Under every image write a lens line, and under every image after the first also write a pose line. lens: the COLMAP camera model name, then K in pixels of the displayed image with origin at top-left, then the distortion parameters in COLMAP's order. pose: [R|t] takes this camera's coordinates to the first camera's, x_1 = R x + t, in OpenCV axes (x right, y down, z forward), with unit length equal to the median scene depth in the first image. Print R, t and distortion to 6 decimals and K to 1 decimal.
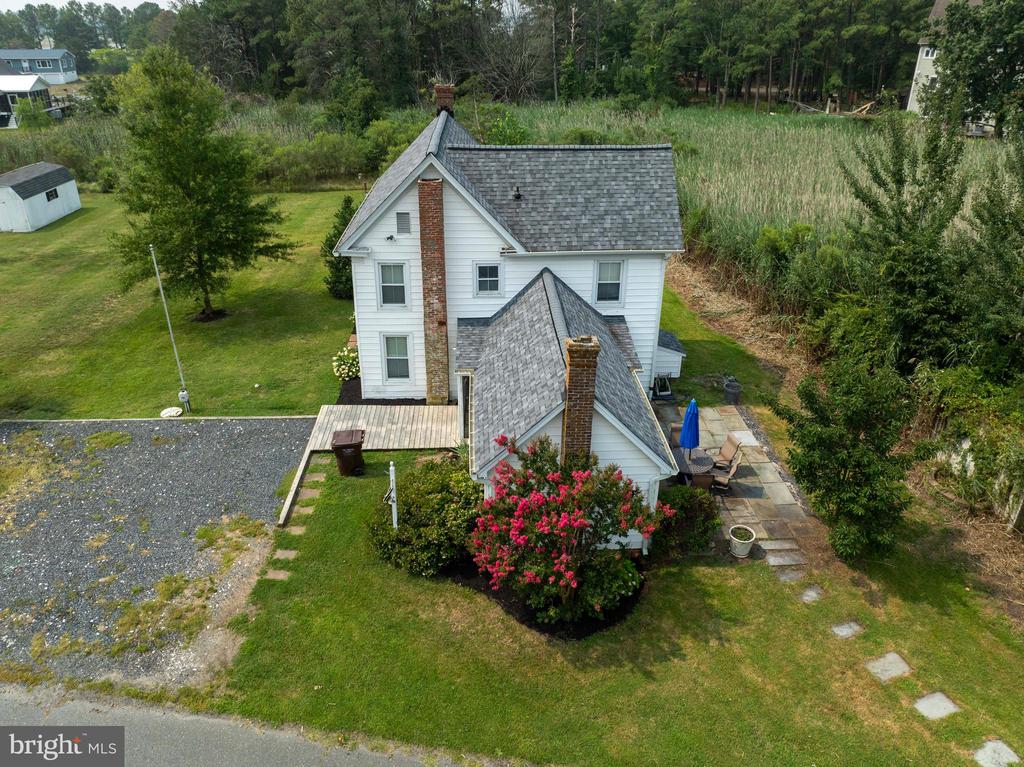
lens RADIAL K [[730.9, 0, 509.7], [0, 730.9, 359.0], [0, 0, 1]] dist [-0.040746, 0.004477]
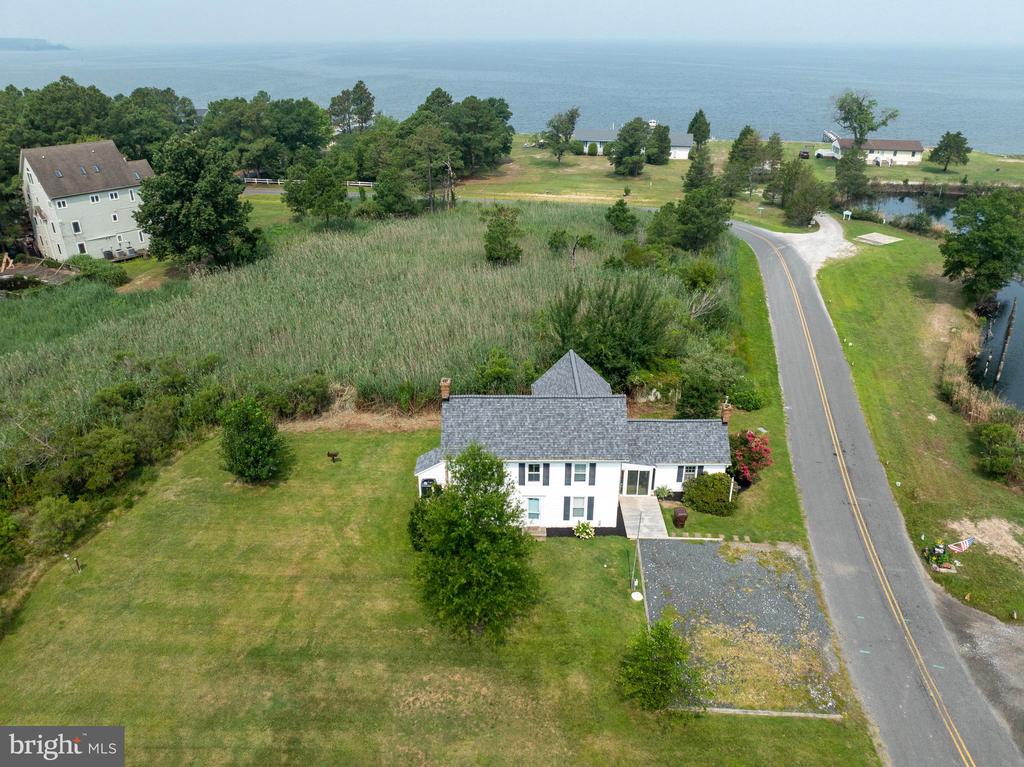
lens RADIAL K [[721.6, 0, 512.0], [0, 721.6, 383.5], [0, 0, 1]] dist [-0.053299, 0.025654]
pose [[0.051257, -0.442839, 0.895135, -1.902297], [0.423923, 0.821202, 0.381989, -1.192210], [-0.904247, 0.359889, 0.229822, 0.742016]]
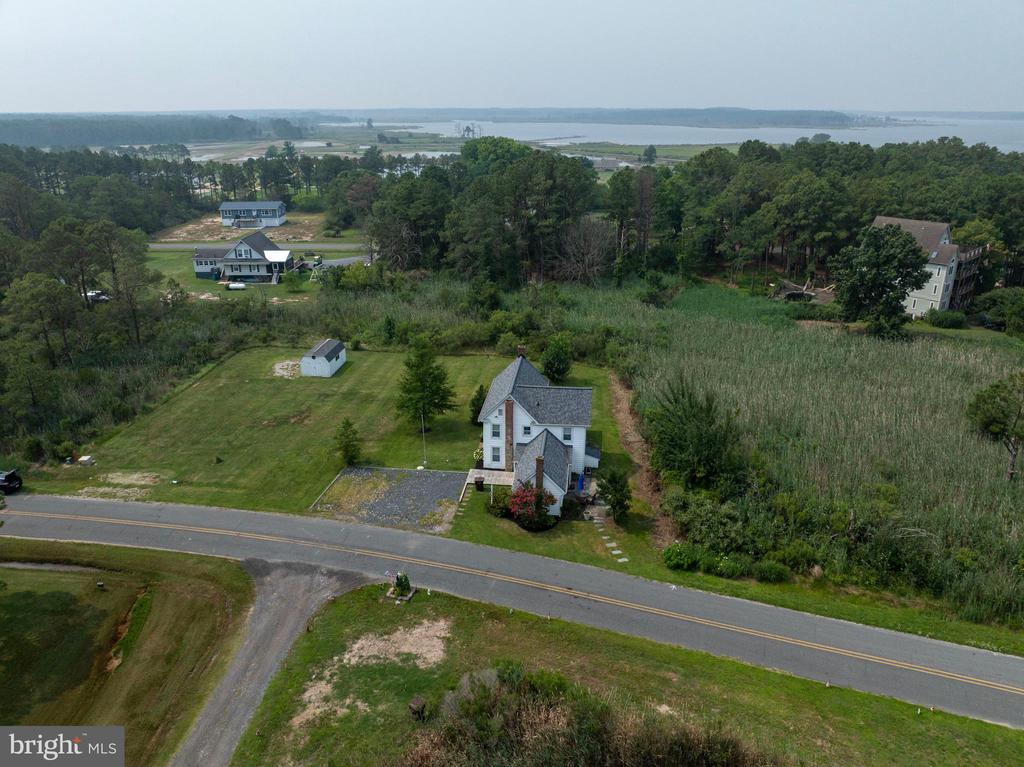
lens RADIAL K [[721.0, 0, 512.7], [0, 721.0, 379.1], [0, 0, 1]] dist [-0.038621, -0.003559]
pose [[0.987831, 0.049427, -0.147466, 0.351785], [-0.060290, 0.995715, -0.070125, -0.112997], [0.143368, 0.078163, 0.986578, -2.033919]]
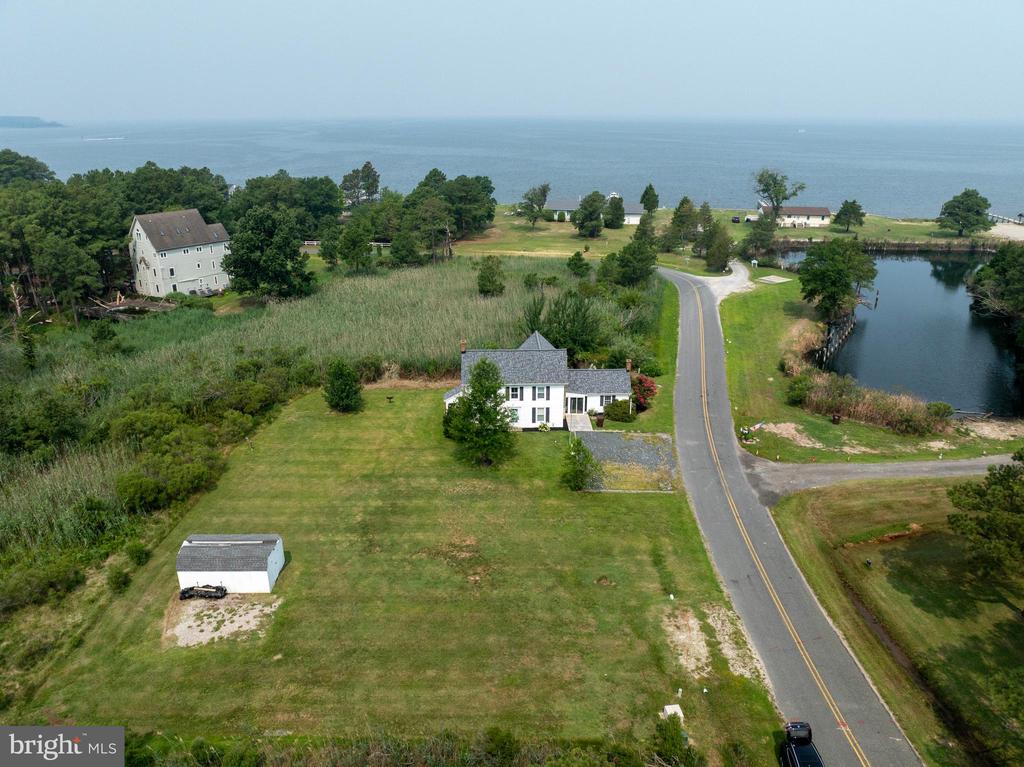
lens RADIAL K [[723.7, 0, 512.4], [0, 723.7, 379.9], [0, 0, 1]] dist [-0.038637, 0.001962]
pose [[0.022941, -0.354097, 0.934927, -3.463197], [0.424449, 0.850155, 0.311576, -1.346343], [-0.905161, 0.389681, 0.169800, 0.626473]]
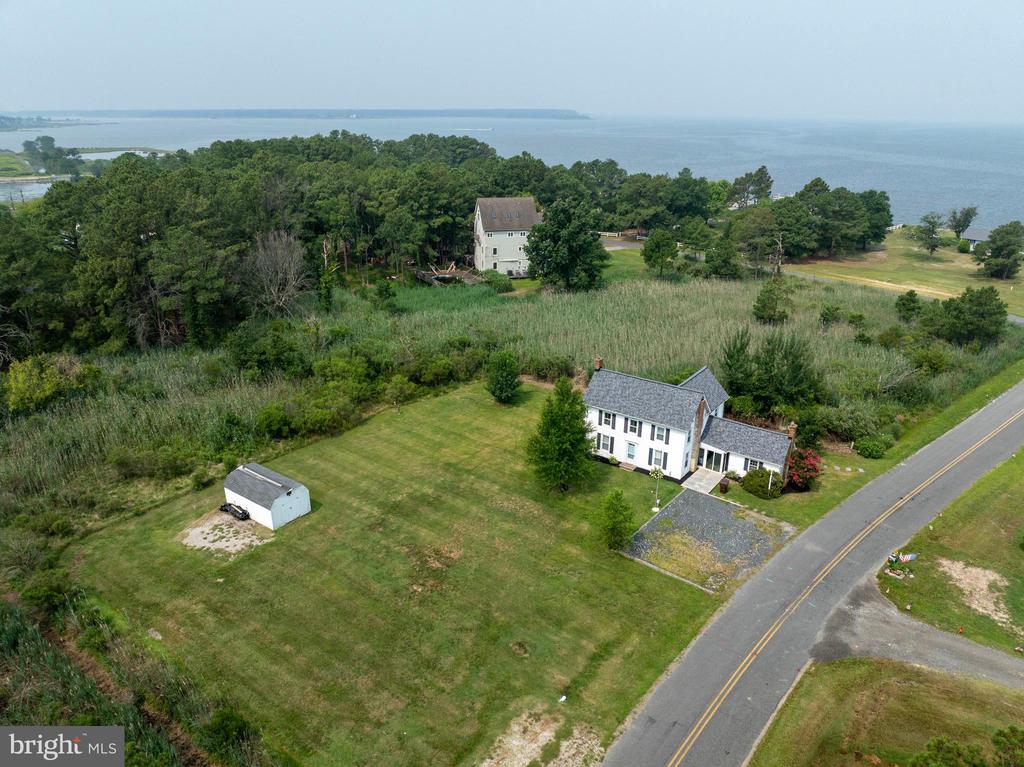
lens RADIAL K [[718.7, 0, 512.0], [0, 718.7, 385.1], [0, 0, 1]] dist [-0.034077, -0.003002]
pose [[0.624673, -0.281015, 0.728570, -2.766944], [0.325878, 0.941690, 0.083810, -0.802036], [-0.709639, 0.185071, 0.679824, -0.538161]]
